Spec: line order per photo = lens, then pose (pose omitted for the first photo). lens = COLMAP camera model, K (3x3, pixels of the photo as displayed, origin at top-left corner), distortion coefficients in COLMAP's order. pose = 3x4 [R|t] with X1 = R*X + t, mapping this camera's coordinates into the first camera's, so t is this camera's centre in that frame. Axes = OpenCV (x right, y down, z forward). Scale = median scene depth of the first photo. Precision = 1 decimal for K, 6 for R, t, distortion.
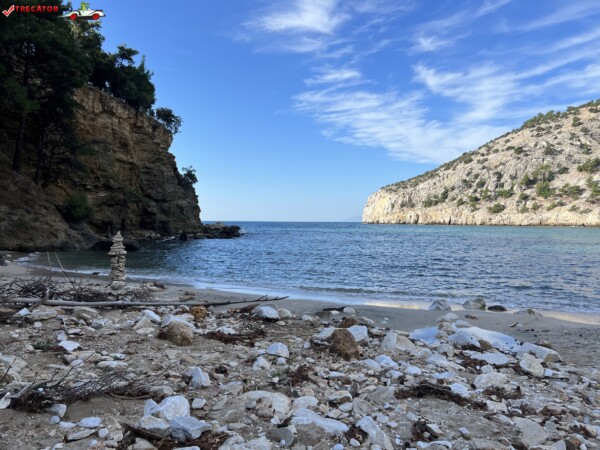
lens RADIAL K [[453.0, 0, 284.7], [0, 453.0, 222.6], [0, 0, 1]] dist [-0.007109, -0.005755]
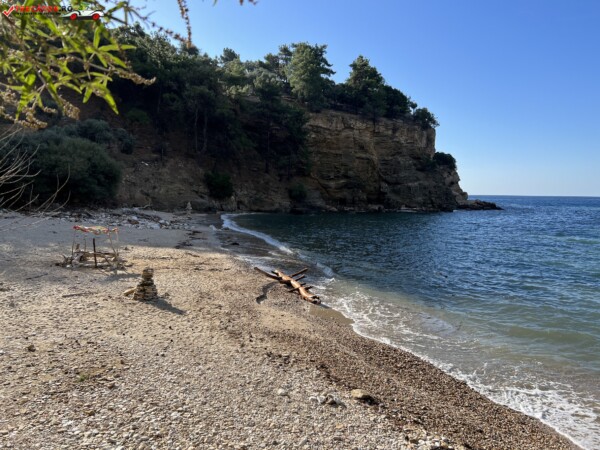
lens RADIAL K [[450.9, 0, 299.2], [0, 450.9, 223.1], [0, 0, 1]] dist [0.072281, -0.097282]
pose [[0.656933, 0.058021, -0.751713, 0.102459], [-0.013451, 0.997778, 0.065258, -0.002320], [0.753829, -0.032759, 0.656254, -0.024523]]
